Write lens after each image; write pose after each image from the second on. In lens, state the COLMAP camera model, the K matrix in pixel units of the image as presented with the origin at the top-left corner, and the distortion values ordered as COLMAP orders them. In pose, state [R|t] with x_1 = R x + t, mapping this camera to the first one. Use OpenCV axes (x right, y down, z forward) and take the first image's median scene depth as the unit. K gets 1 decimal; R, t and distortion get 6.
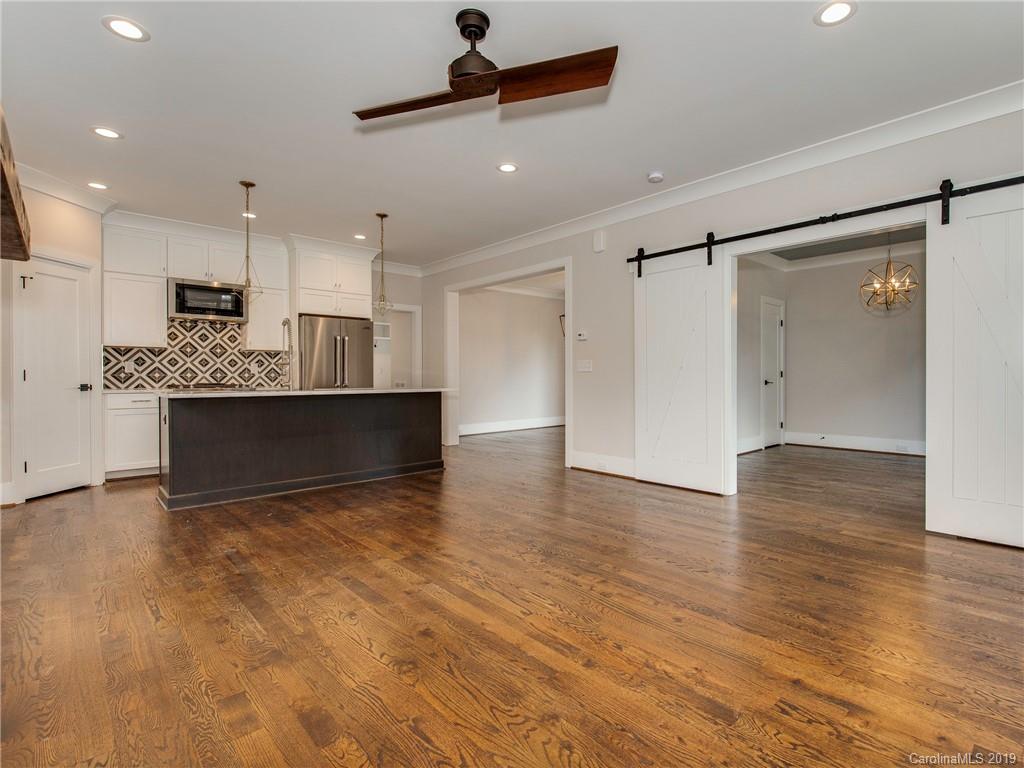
lens RADIAL K [[511.8, 0, 553.9], [0, 511.8, 378.7], [0, 0, 1]] dist [0.002425, -0.002192]
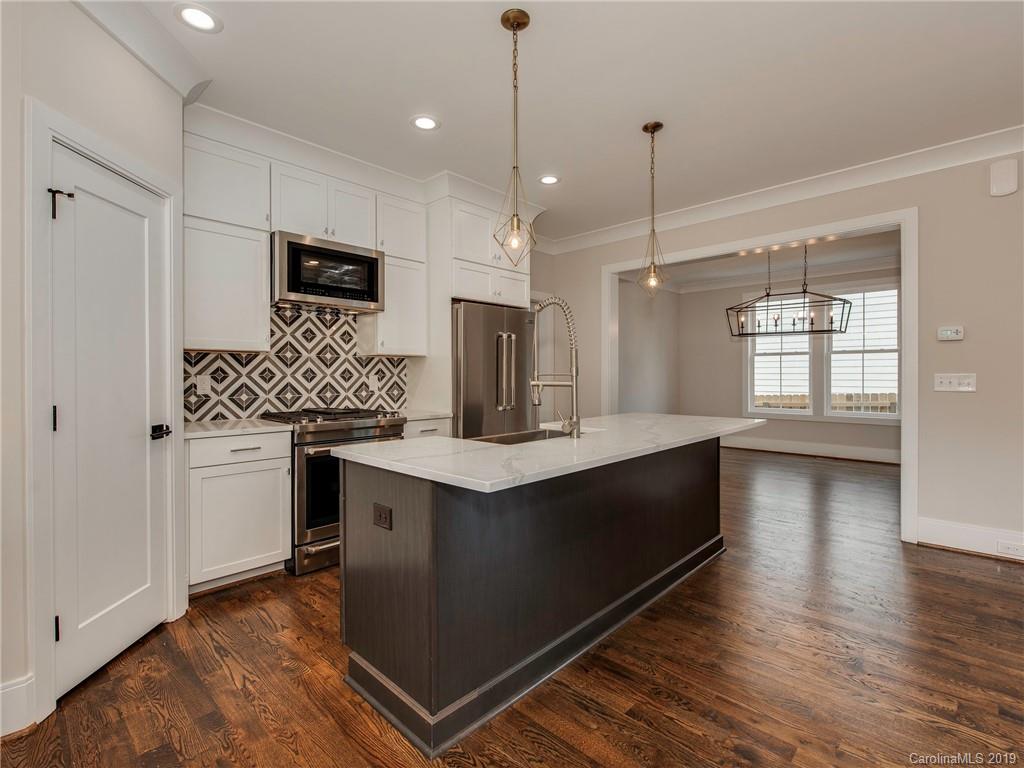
lens RADIAL K [[488.1, 0, 511.2], [0, 488.1, 377.1], [0, 0, 1]] dist [-0.004810, 0.000848]
pose [[0.999233, -0.001080, 0.039141, -0.482896], [0.001184, 0.999996, -0.002622, -0.028564], [-0.039138, 0.002666, 0.999230, 0.416212]]
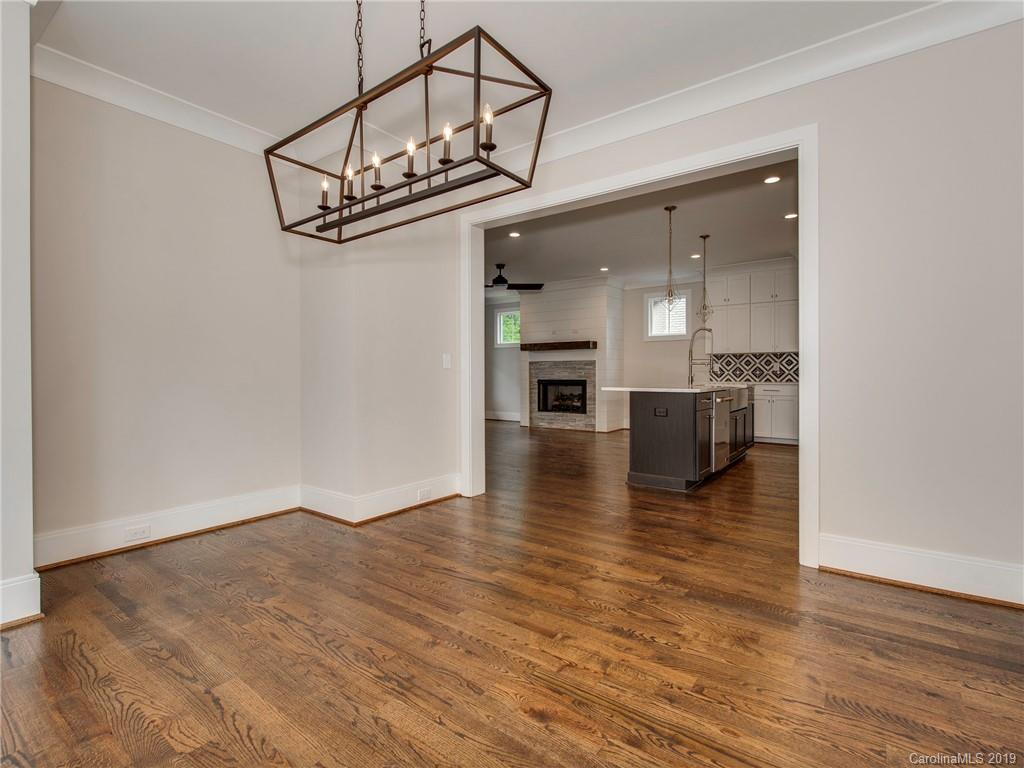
lens RADIAL K [[488.1, 0, 527.7], [0, 488.1, 379.8], [0, 0, 1]] dist [-0.004810, 0.000848]
pose [[-0.986522, 0.006544, -0.163497, 0.077025], [0.003302, 0.999793, 0.020089, -0.013250], [0.163594, 0.019278, -0.986339, 1.749012]]
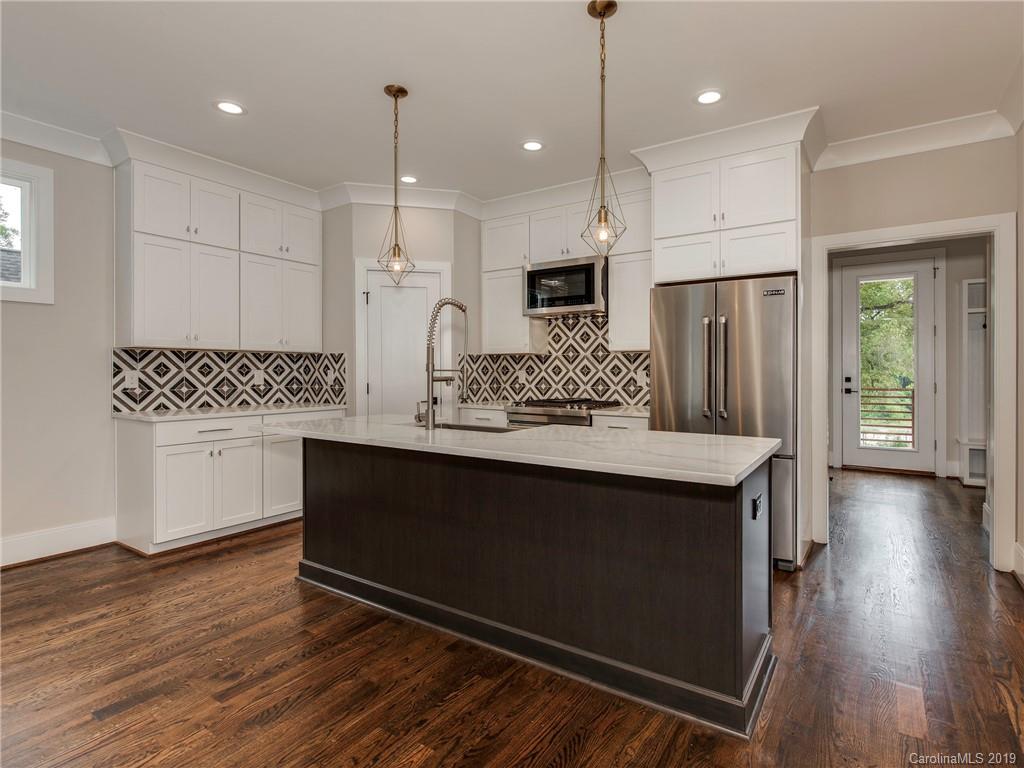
lens RADIAL K [[521.7, 0, 540.1], [0, 521.7, 376.5], [0, 0, 1]] dist [0.006781, -0.003386]
pose [[0.226670, 0.013509, -0.973878, 0.046305], [-0.006603, 0.999902, 0.012333, -0.033315], [0.973949, 0.003635, 0.226737, 0.798999]]
